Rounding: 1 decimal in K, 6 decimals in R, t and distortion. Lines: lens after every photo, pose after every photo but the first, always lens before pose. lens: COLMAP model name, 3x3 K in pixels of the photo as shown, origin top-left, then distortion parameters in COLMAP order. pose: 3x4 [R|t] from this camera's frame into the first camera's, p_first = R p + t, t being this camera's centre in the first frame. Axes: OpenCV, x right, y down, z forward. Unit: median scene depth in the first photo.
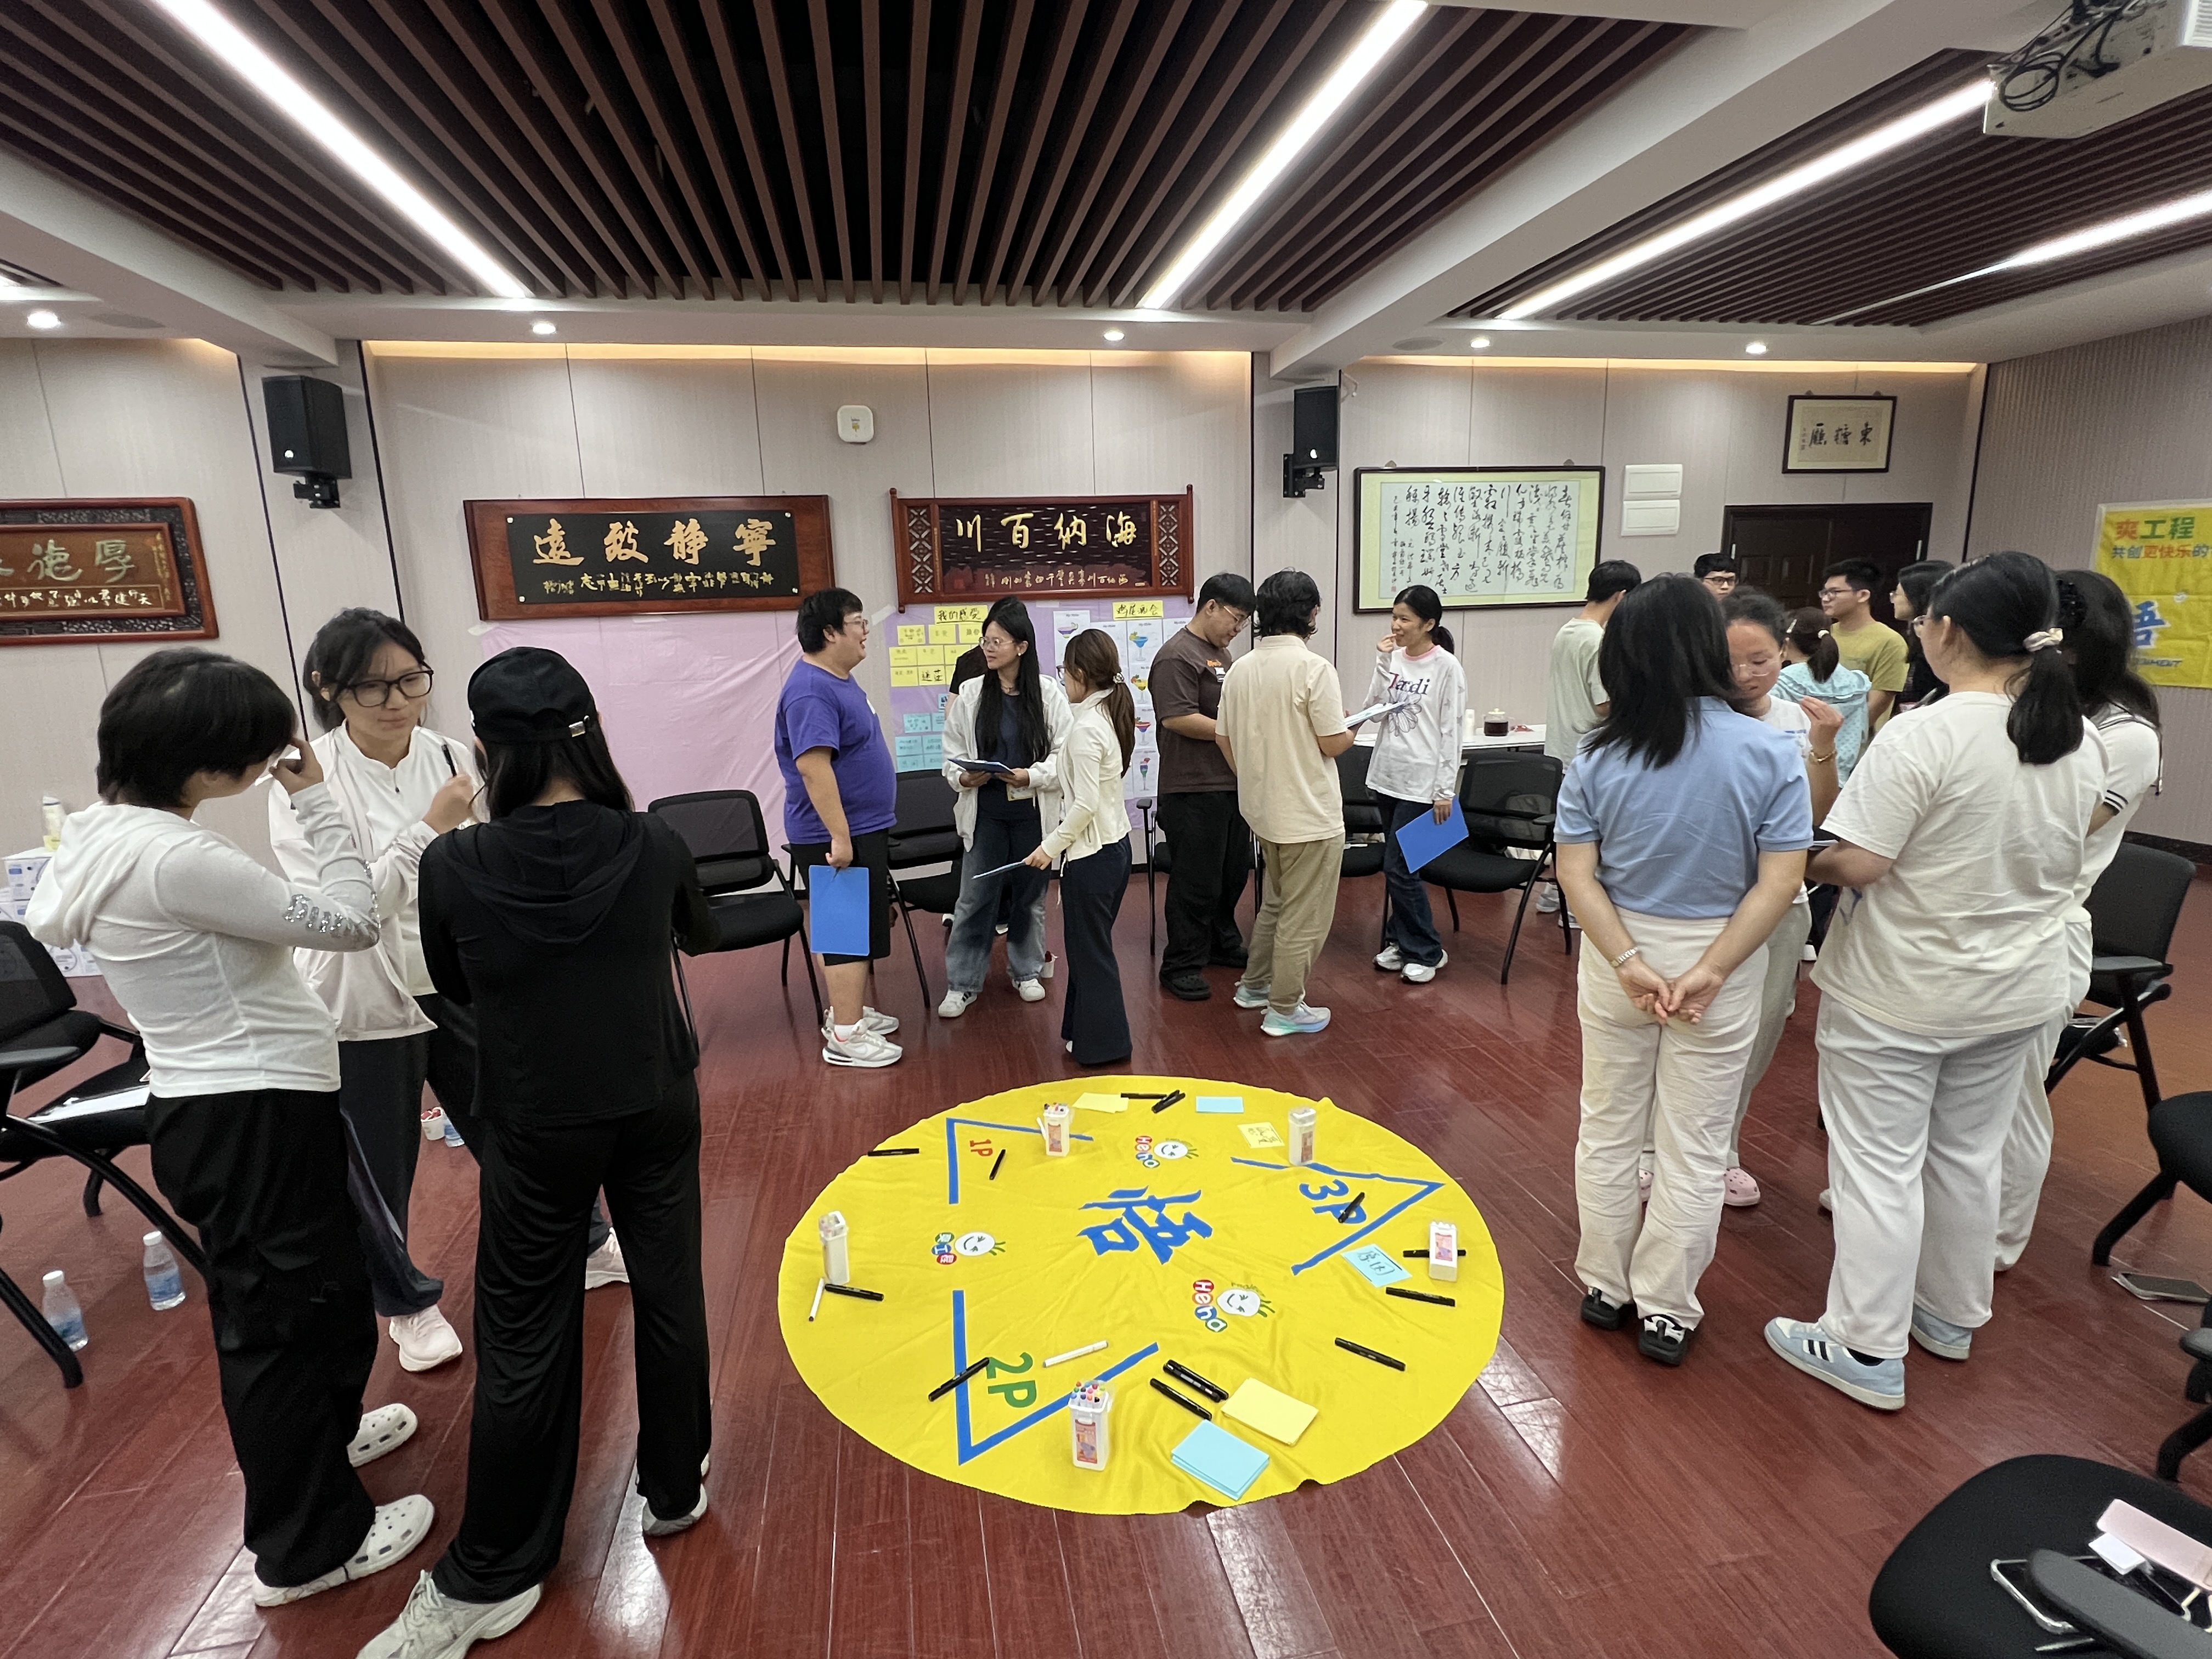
lens RADIAL K [[1063.9, 0, 1098.7], [0, 1063.9, 826.5], [0, 0, 1]] dist [-0.003412, 0.001496]
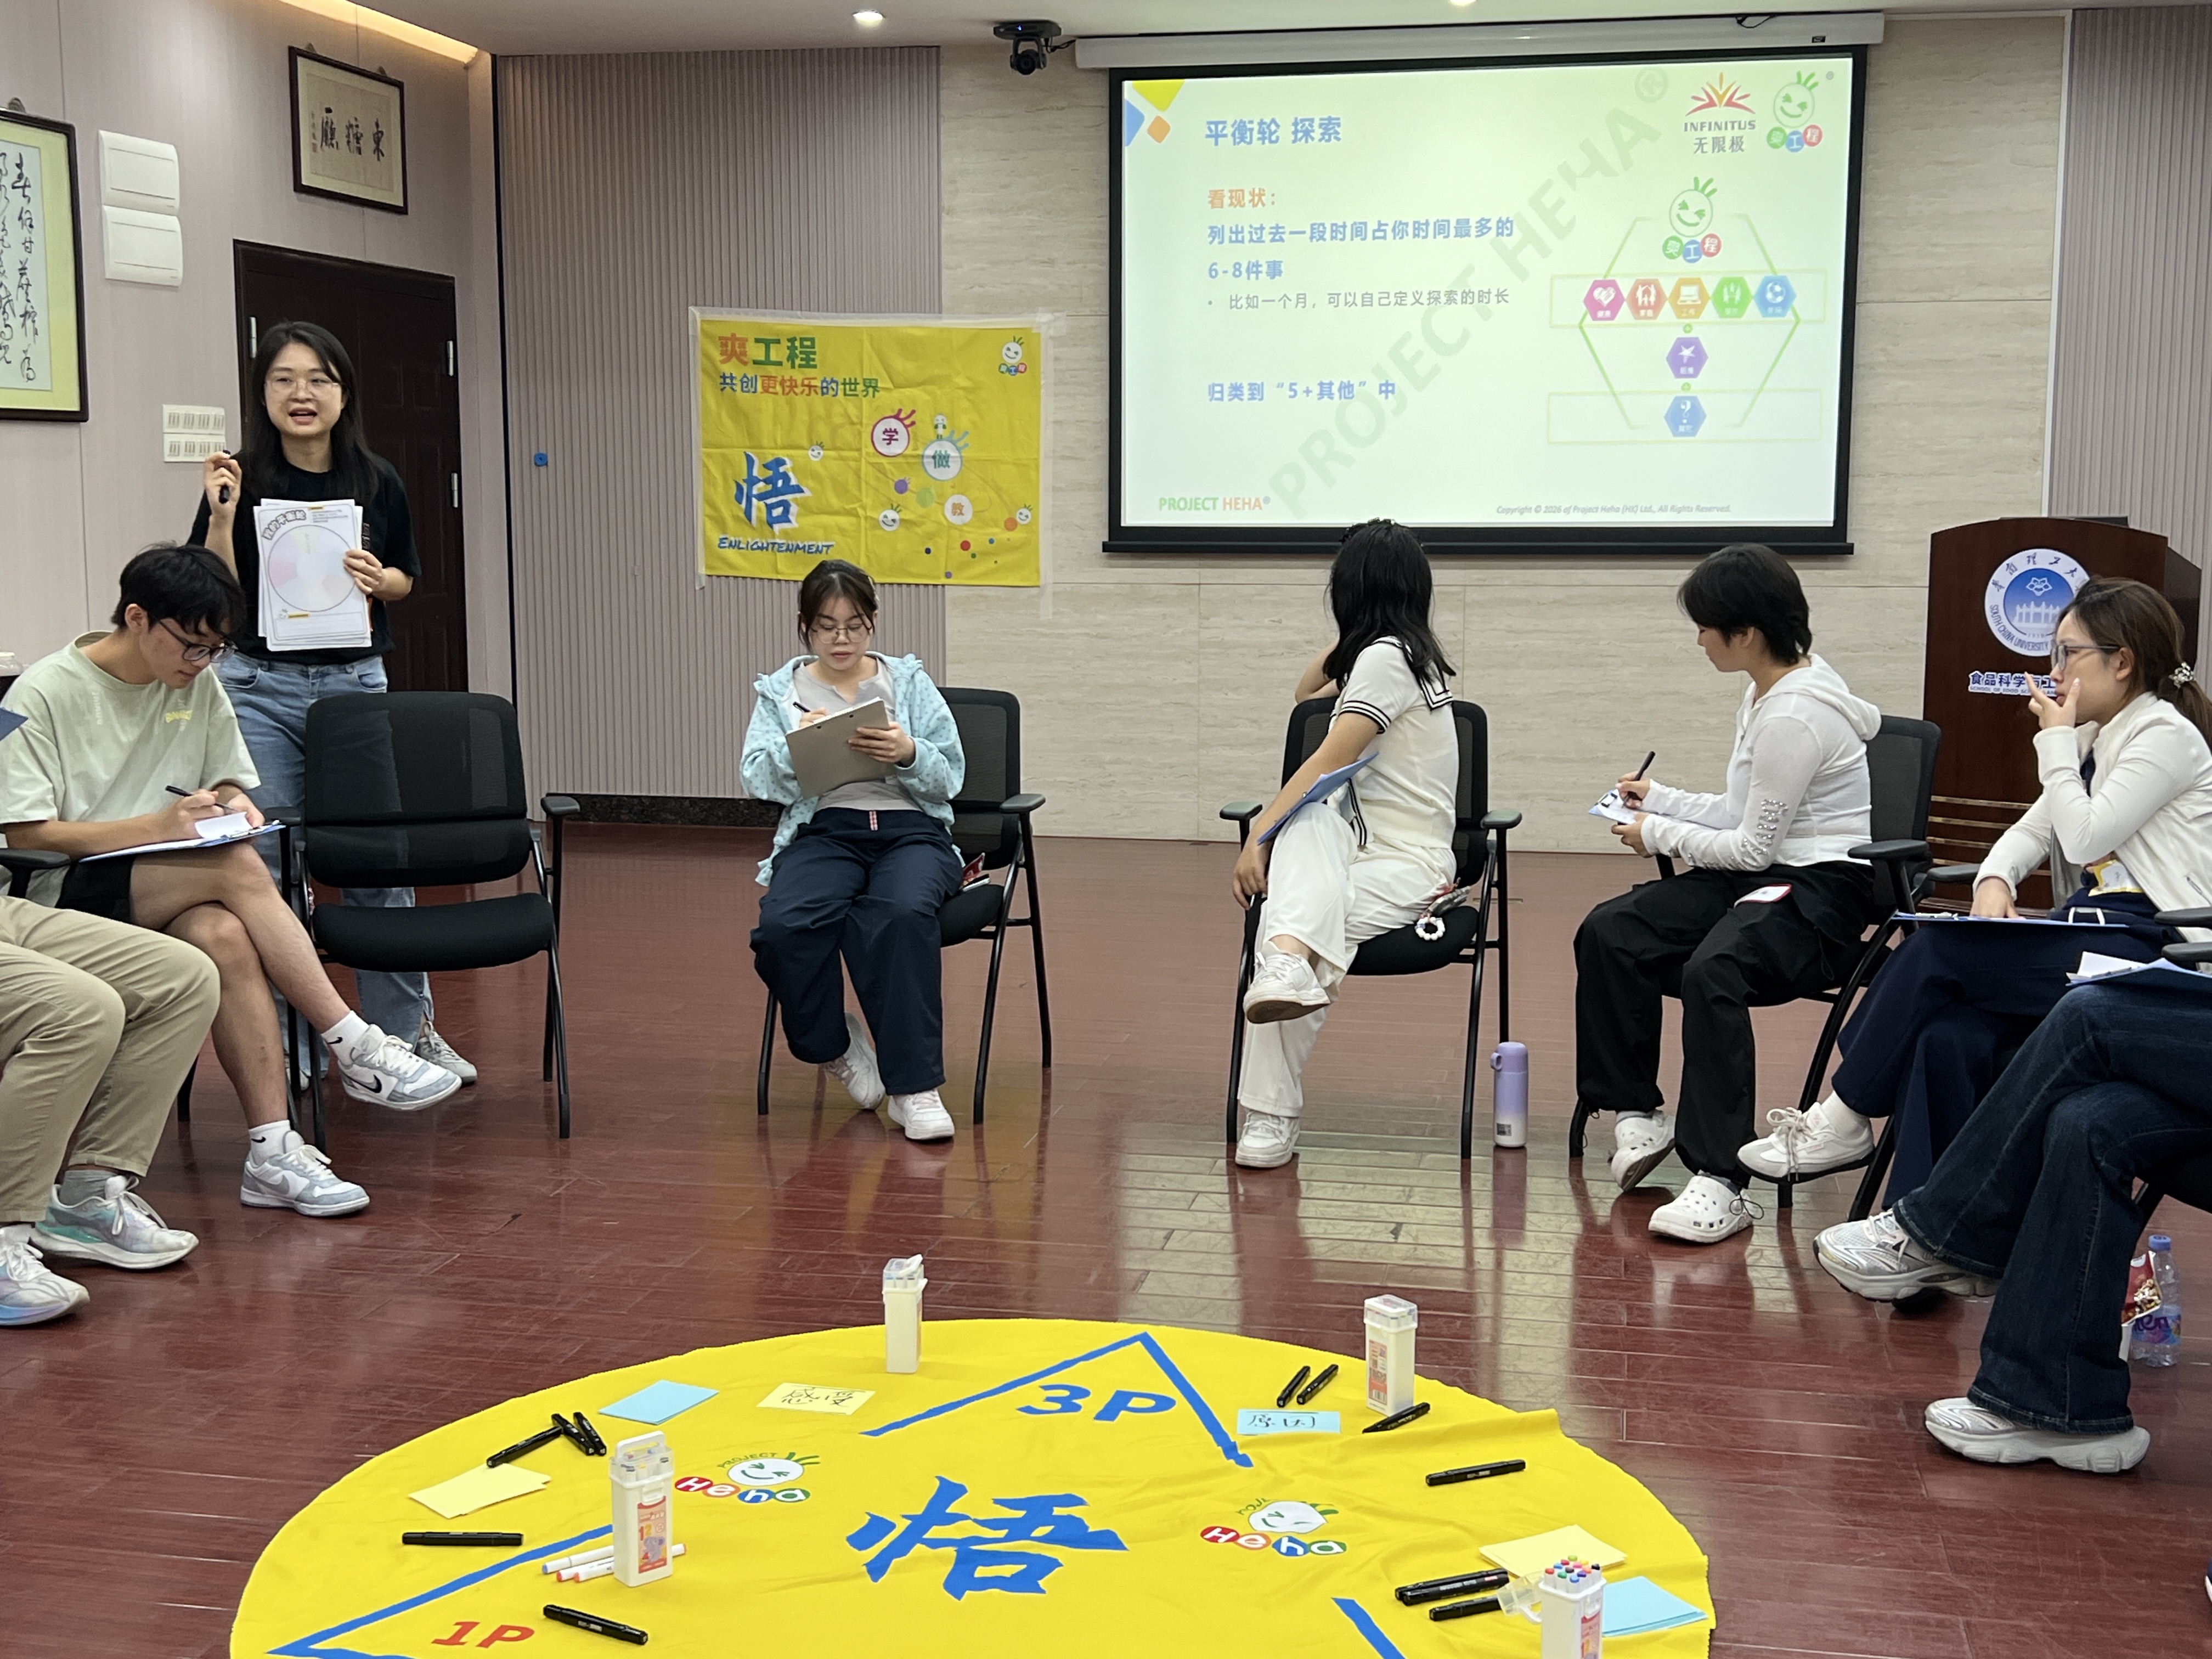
lens RADIAL K [[2580.4, 0, 1125.9], [0, 2580.4, 828.9], [0, 0, 1]] dist [0.156664, -0.452912]
pose [[0.380254, -0.090163, 0.920477, -0.463294], [0.171640, 0.984828, 0.025561, 0.014688], [-0.908816, 0.148271, 0.389960, 0.196383]]
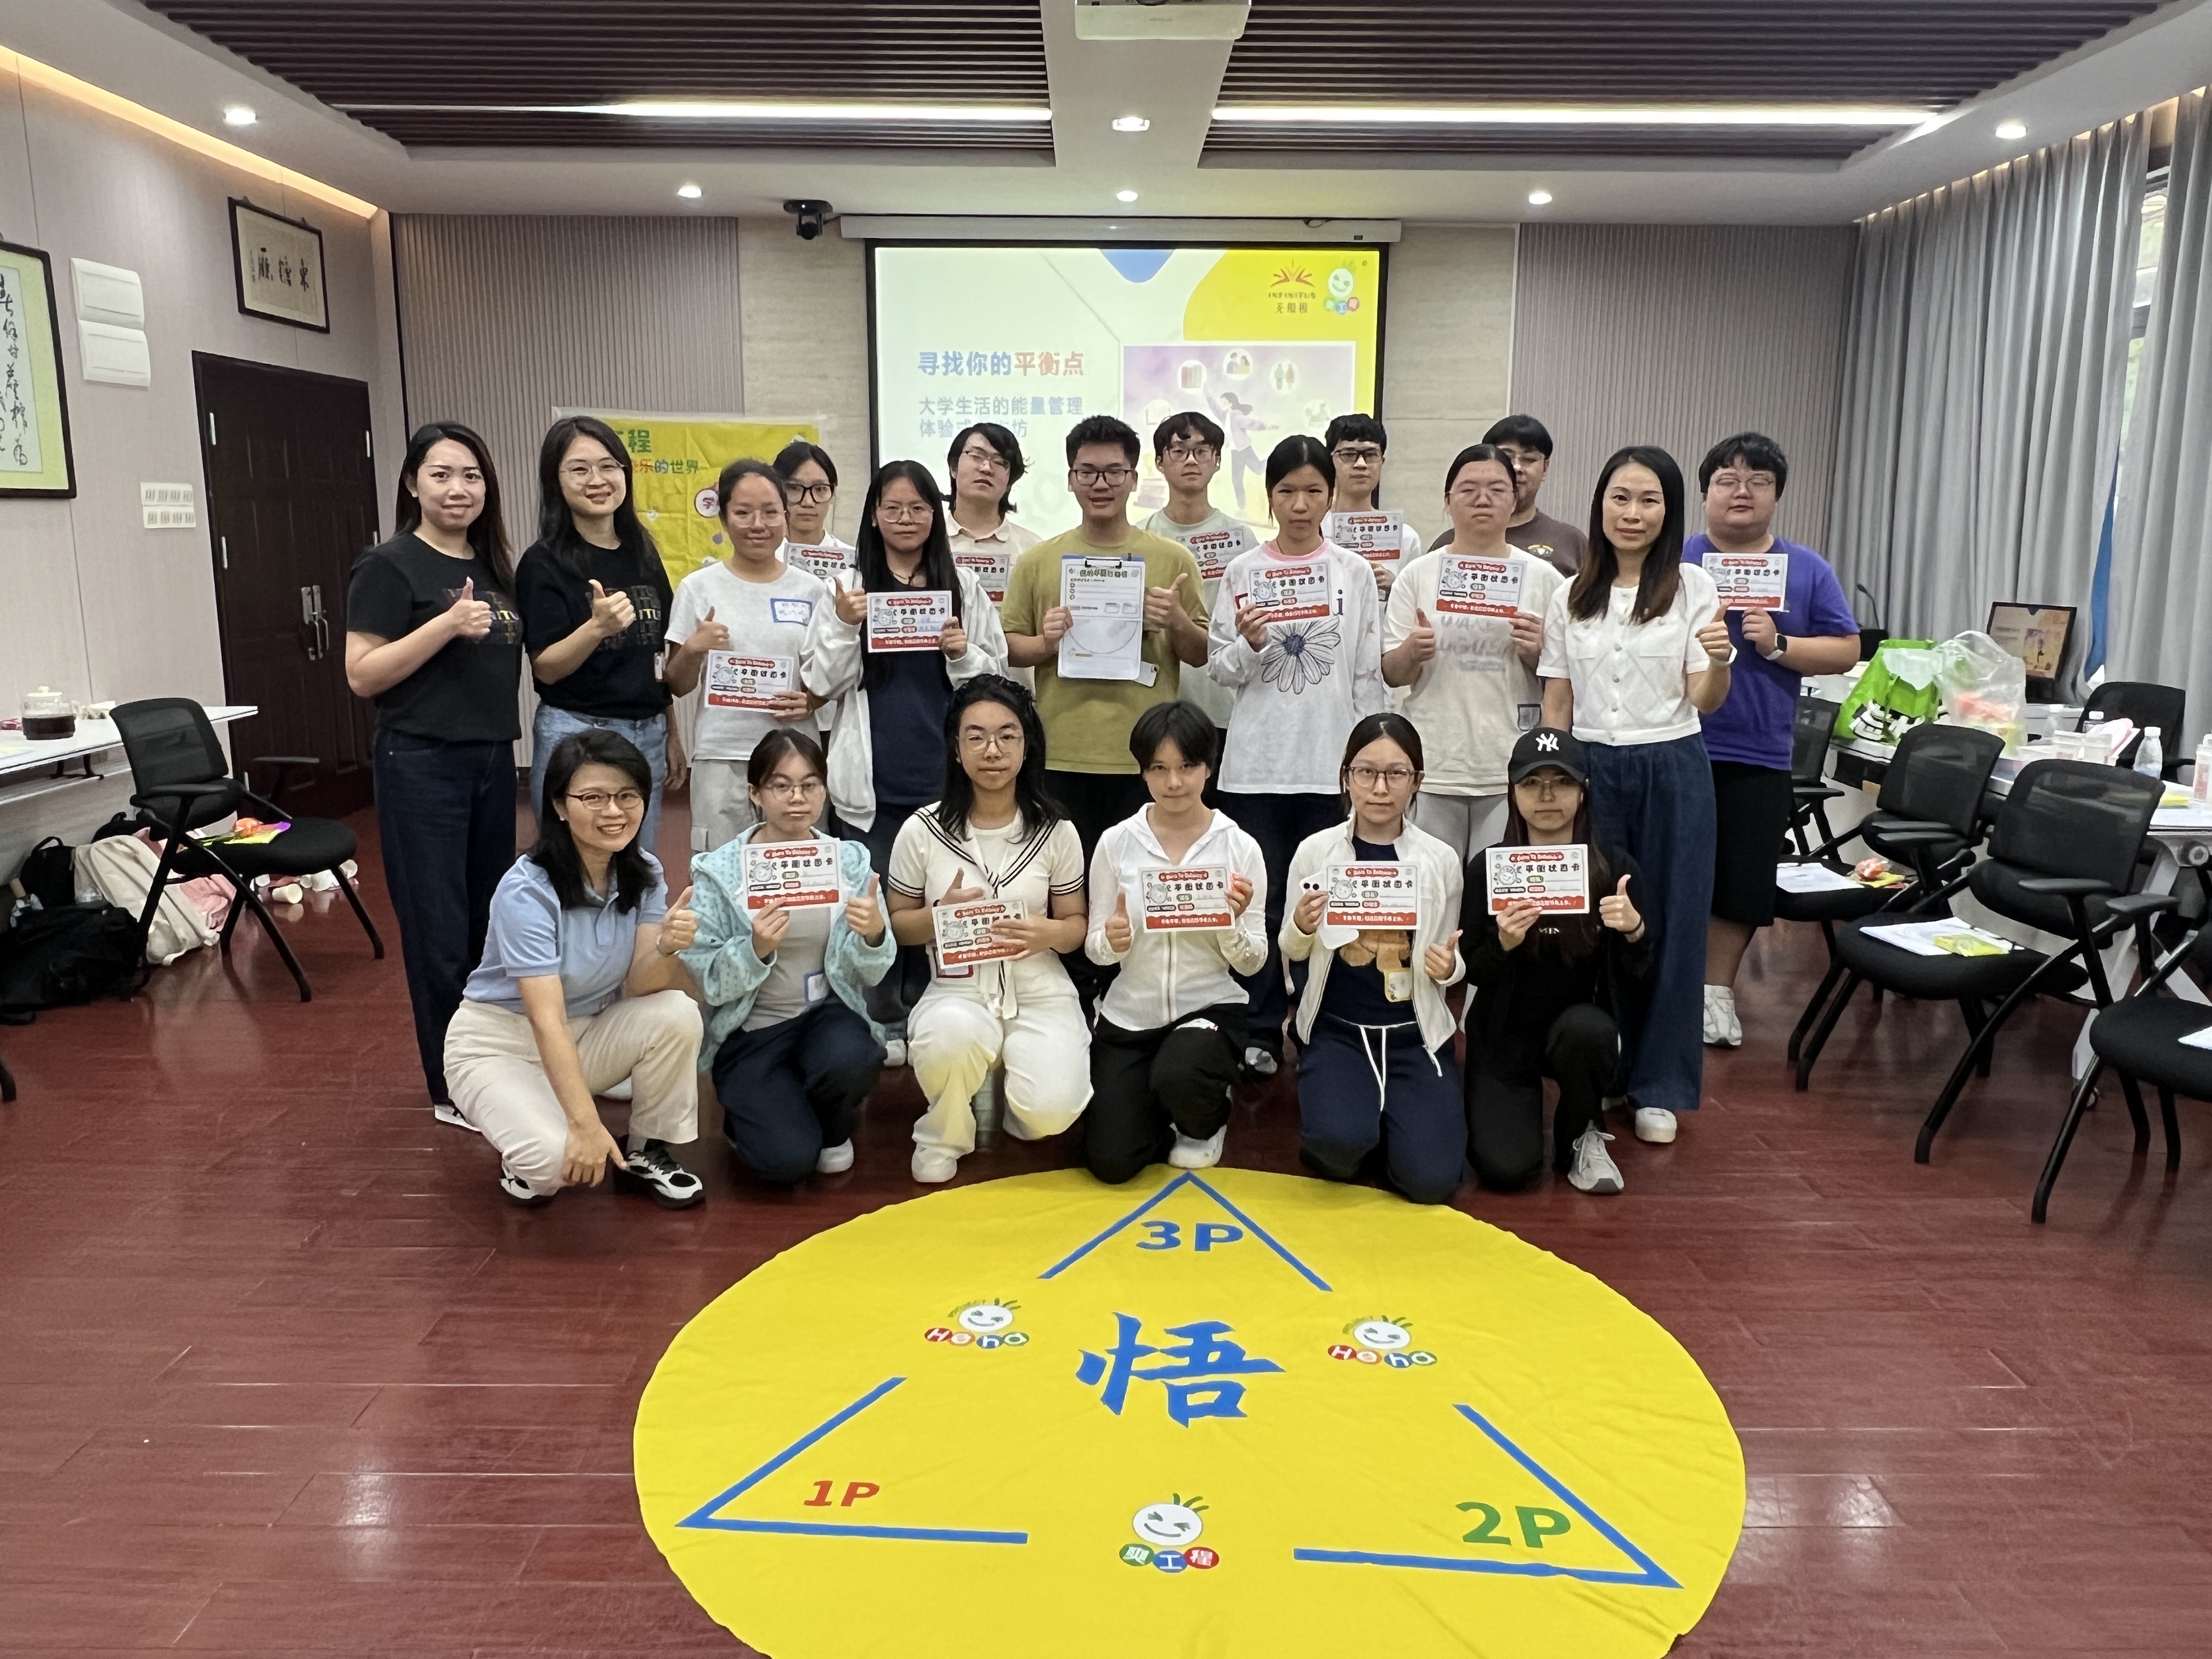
lens RADIAL K [[1577.1, 0, 1102.3], [0, 1577.1, 829.6], [0, 0, 1]] dist [0.009280, -0.019844]
pose [[0.187804, -0.159246, 0.969211, -0.303143], [0.185650, 0.974737, 0.124181, -0.042761], [-0.964502, 0.156613, 0.212623, 0.355221]]
